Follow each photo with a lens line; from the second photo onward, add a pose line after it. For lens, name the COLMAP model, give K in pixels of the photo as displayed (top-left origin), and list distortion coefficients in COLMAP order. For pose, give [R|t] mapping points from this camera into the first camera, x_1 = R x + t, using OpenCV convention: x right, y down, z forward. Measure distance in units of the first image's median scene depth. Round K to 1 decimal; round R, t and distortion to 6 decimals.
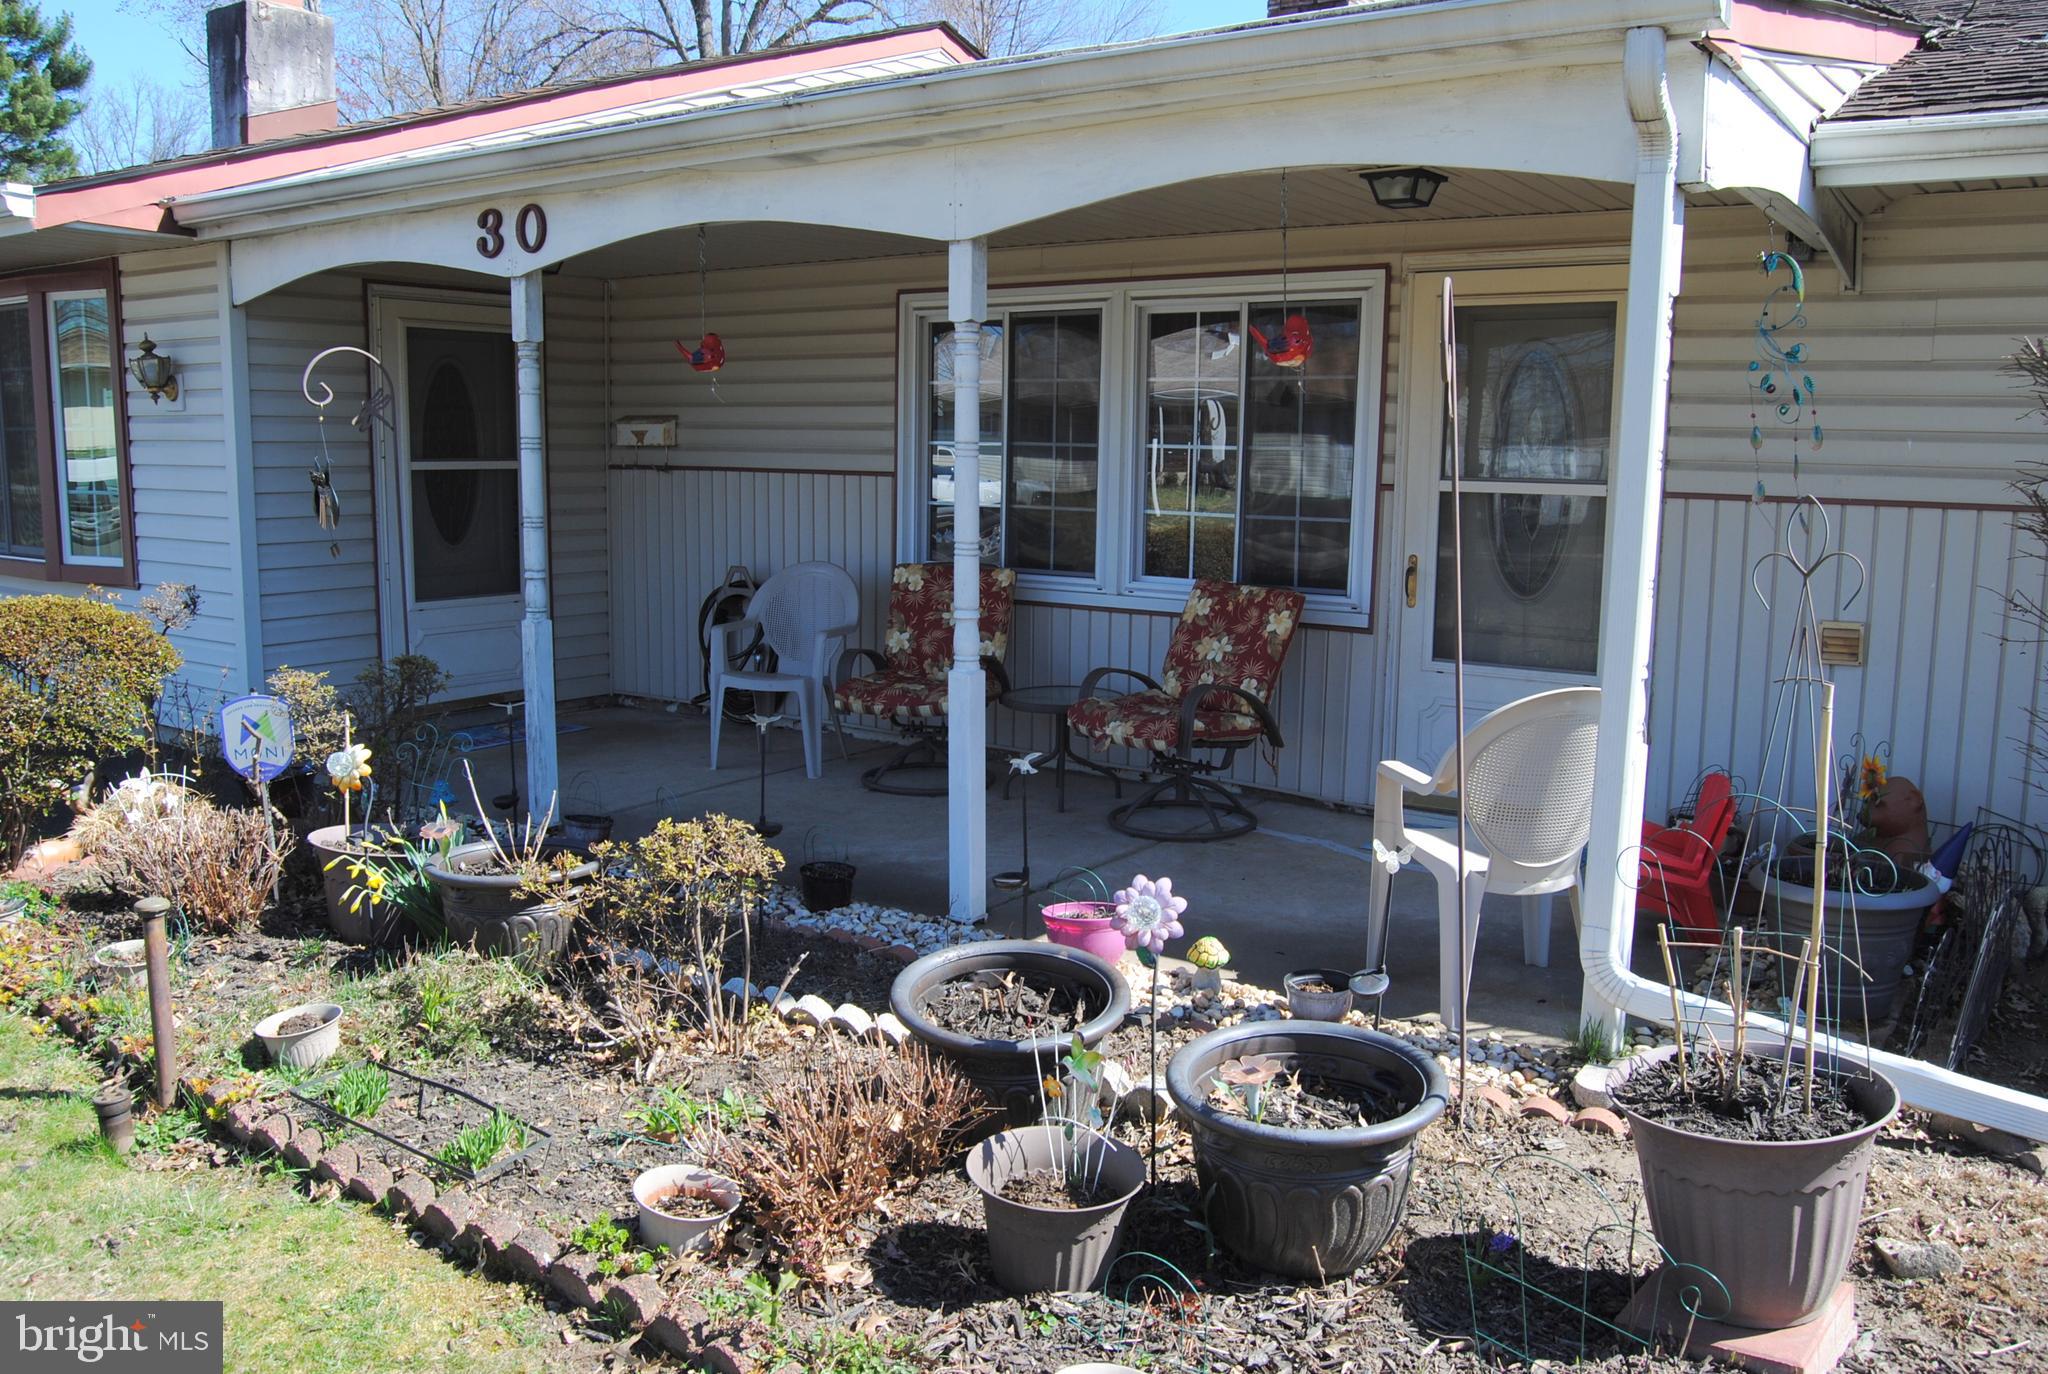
lens RADIAL K [[1614.8, 0, 1025.5], [0, 1614.8, 676.2], [0, 0, 1]] dist [-0.093907, 0.037007]
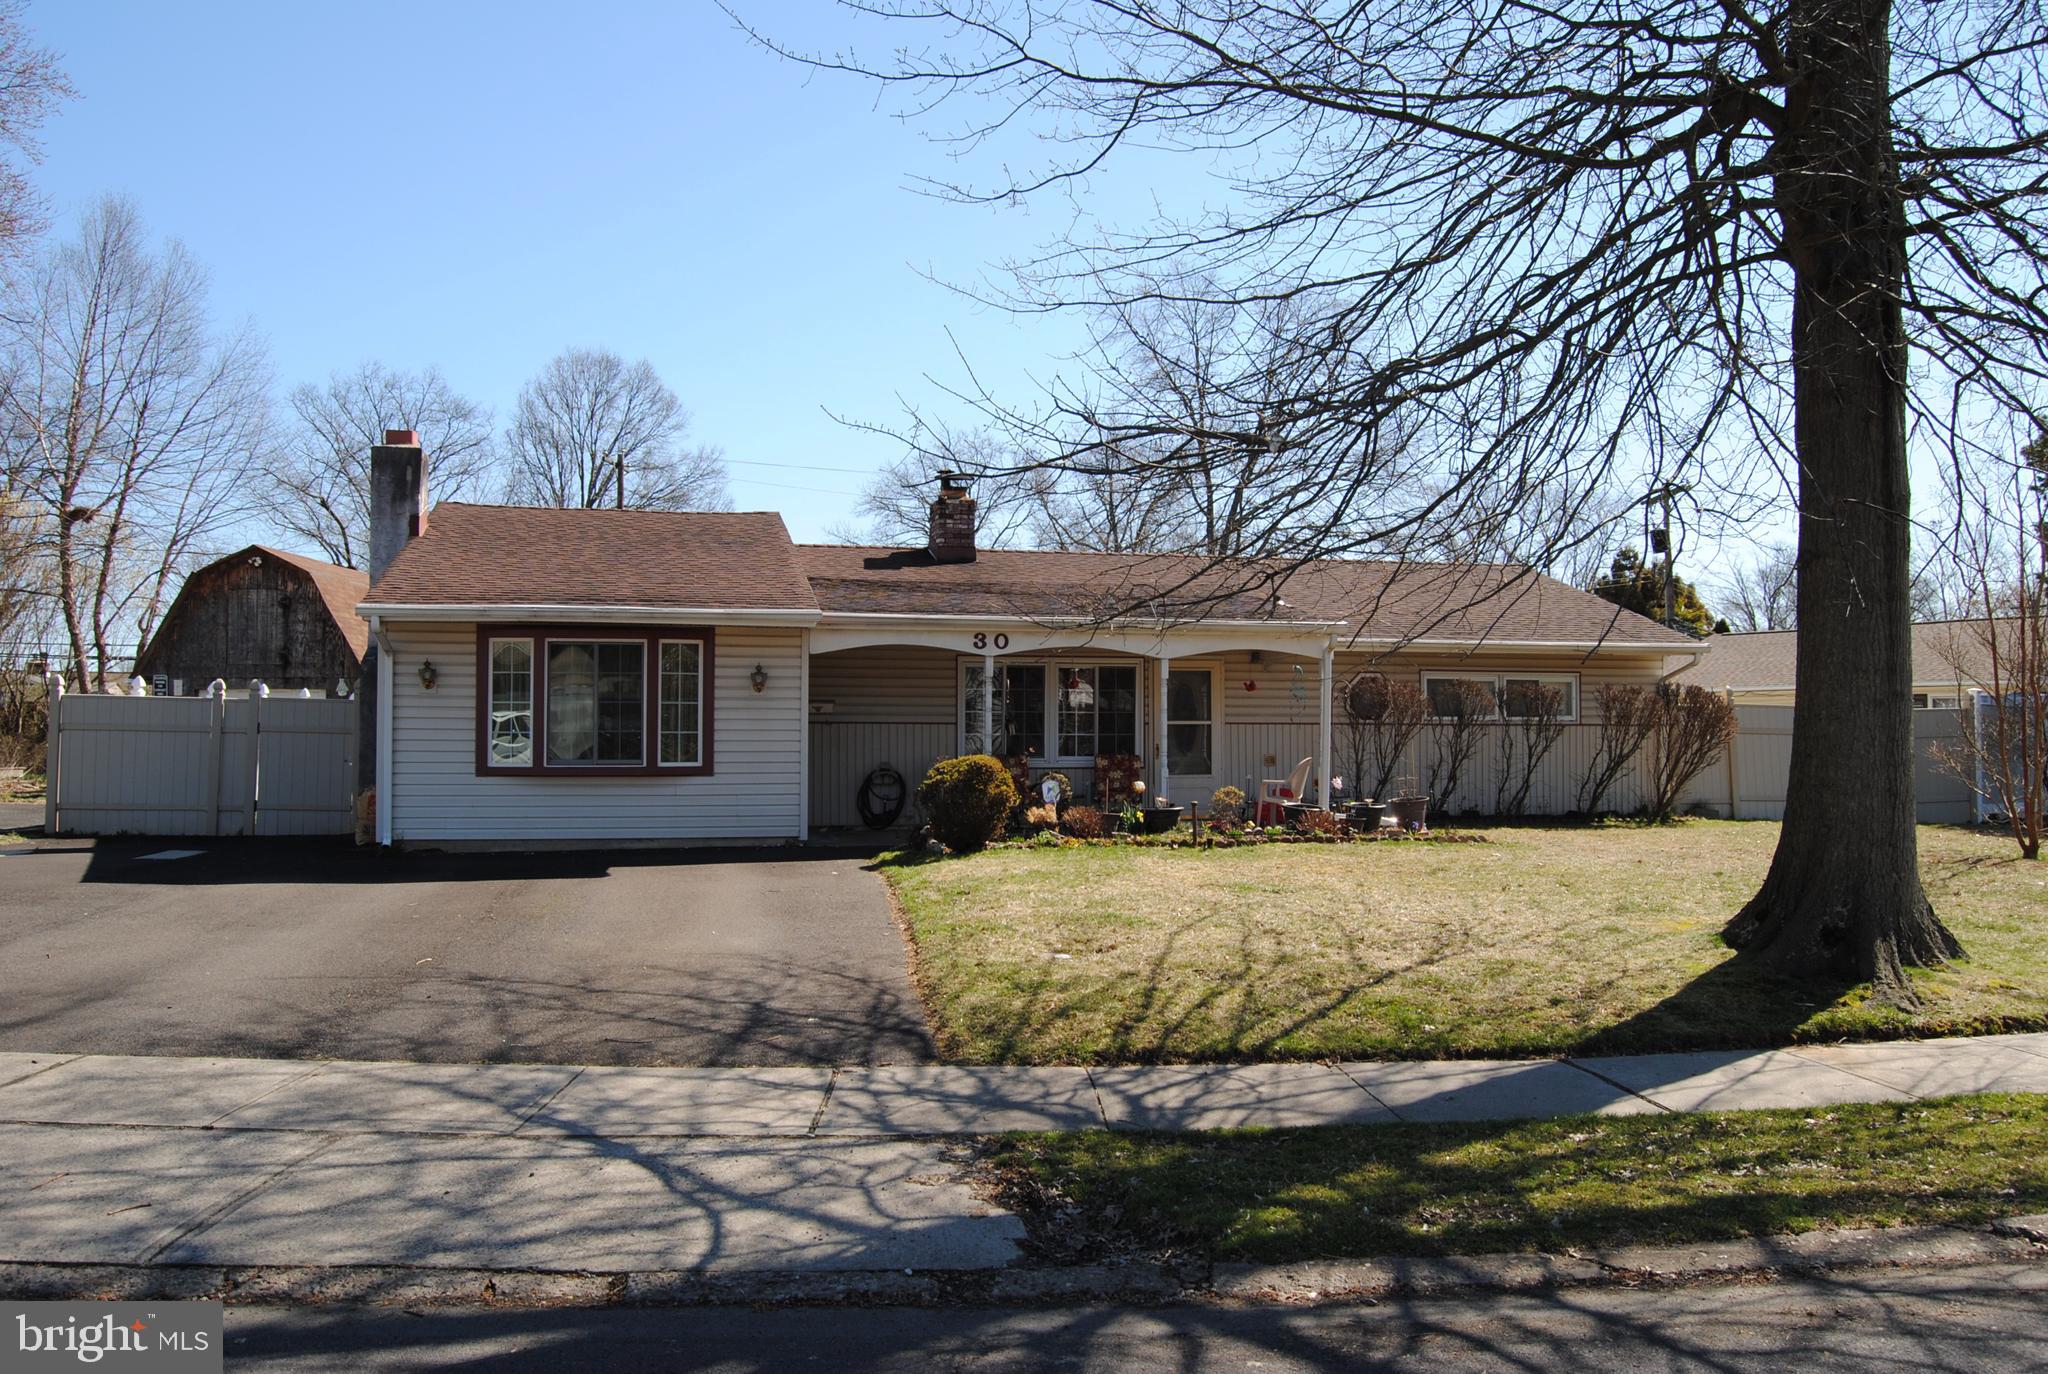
lens RADIAL K [[1614.8, 0, 1017.7], [0, 1614.8, 692.7], [0, 0, 1]] dist [-0.093907, 0.037007]
pose [[0.664858, 0.007560, 0.746932, -2.465753], [0.113046, 0.987413, -0.110619, 0.158425], [-0.738366, 0.157984, 0.655634, -1.001704]]
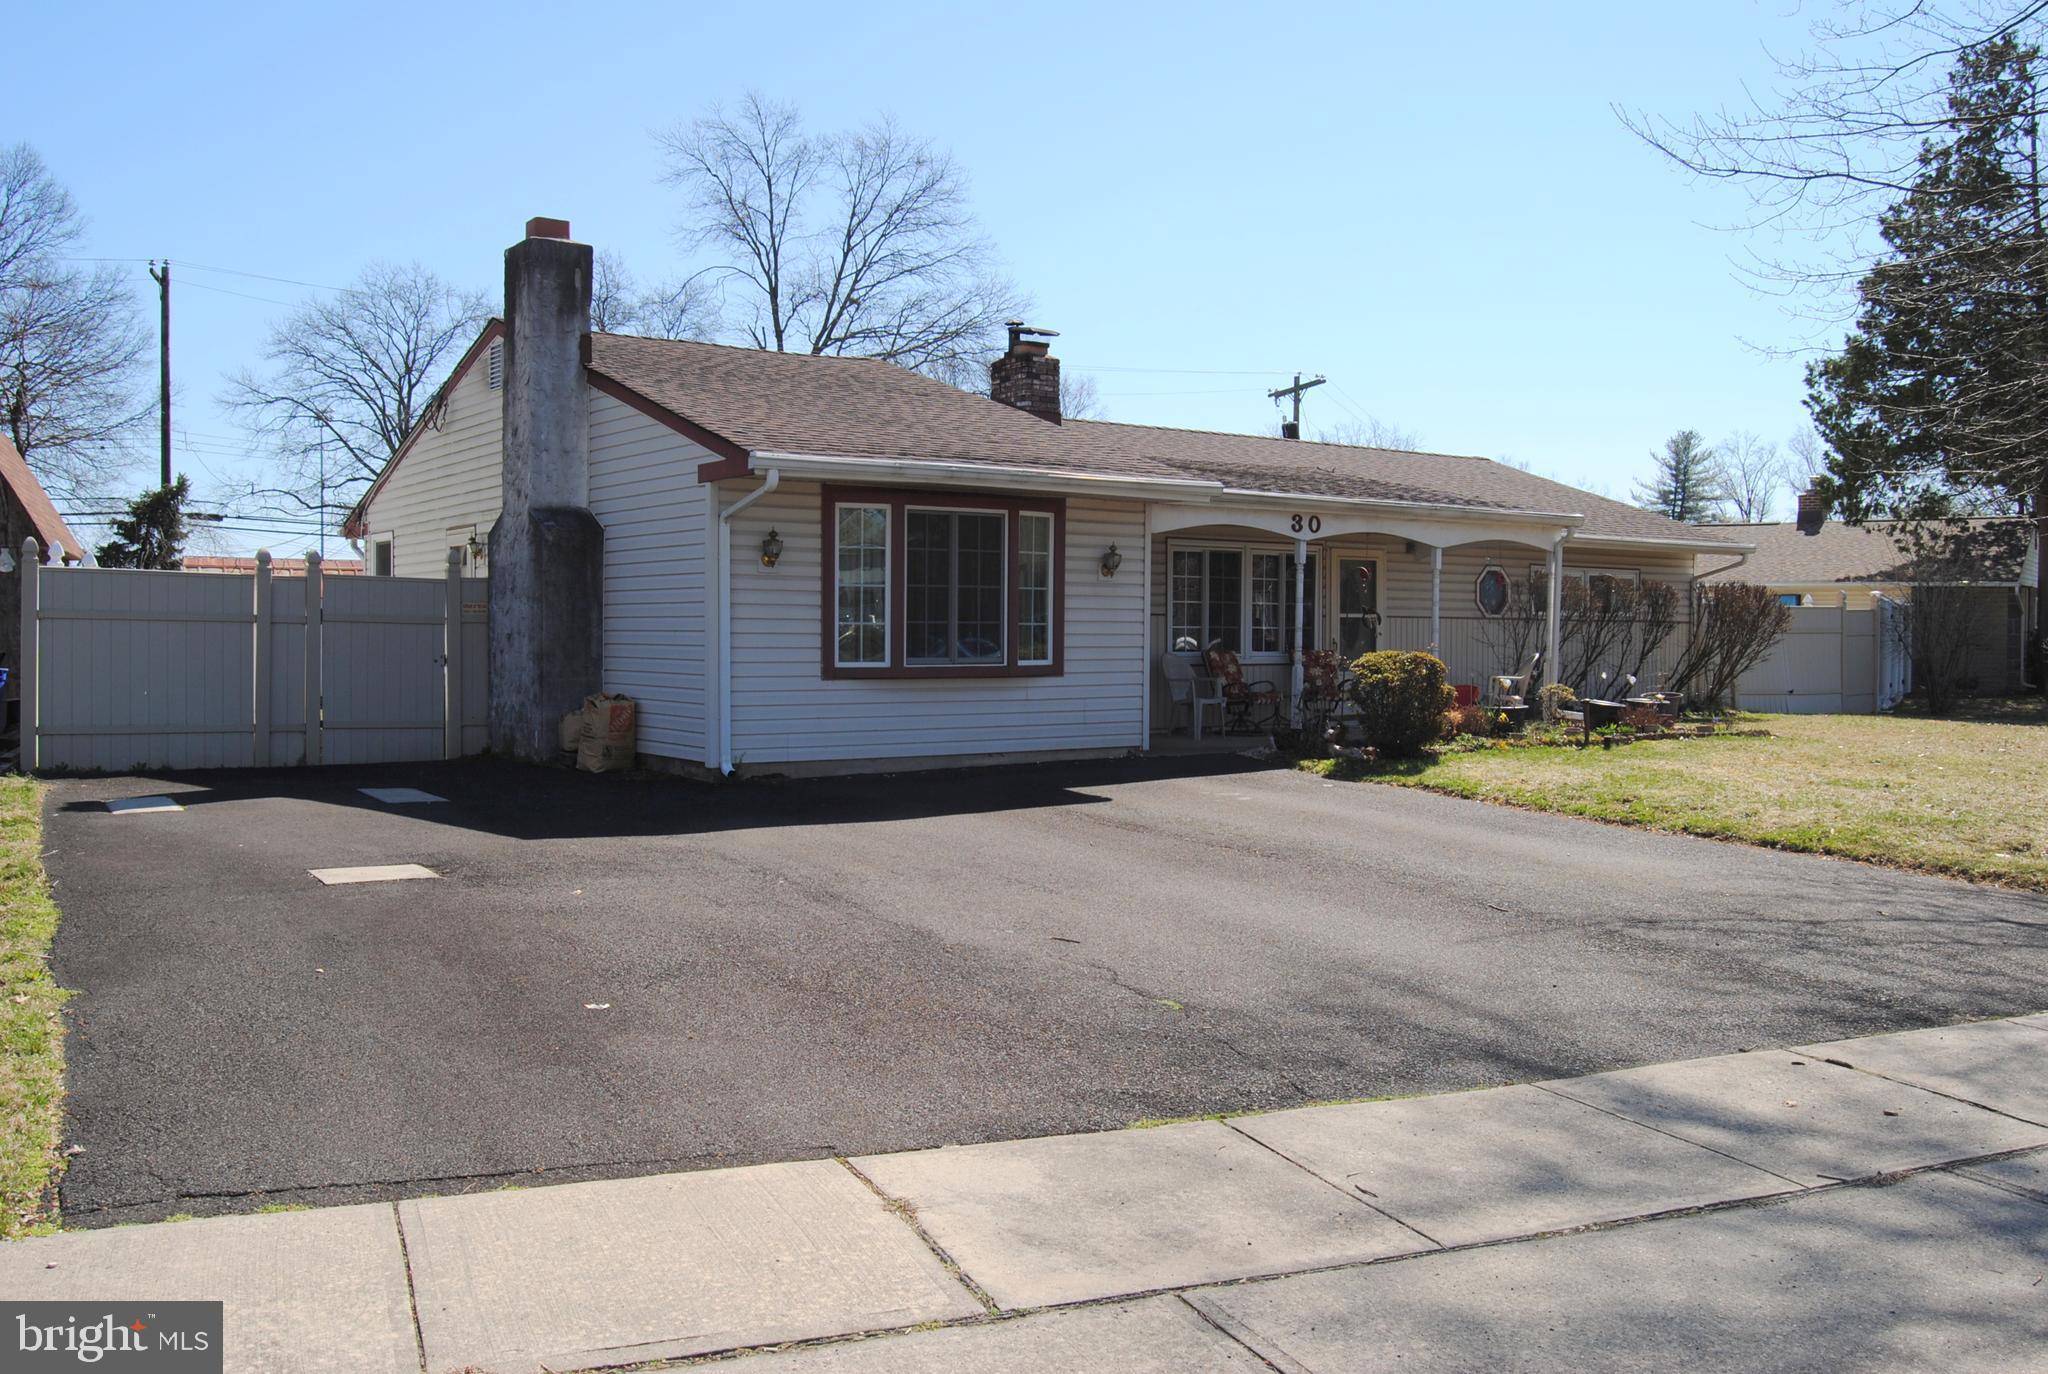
lens RADIAL K [[1759.1, 0, 1029.8], [0, 1759.1, 675.8], [0, 0, 1]] dist [-0.069724, -0.006042]
pose [[0.315335, -0.036389, 0.948283, -3.182166], [0.133466, 0.991033, -0.006352, -0.060586], [-0.939548, 0.128566, 0.317364, 0.489903]]
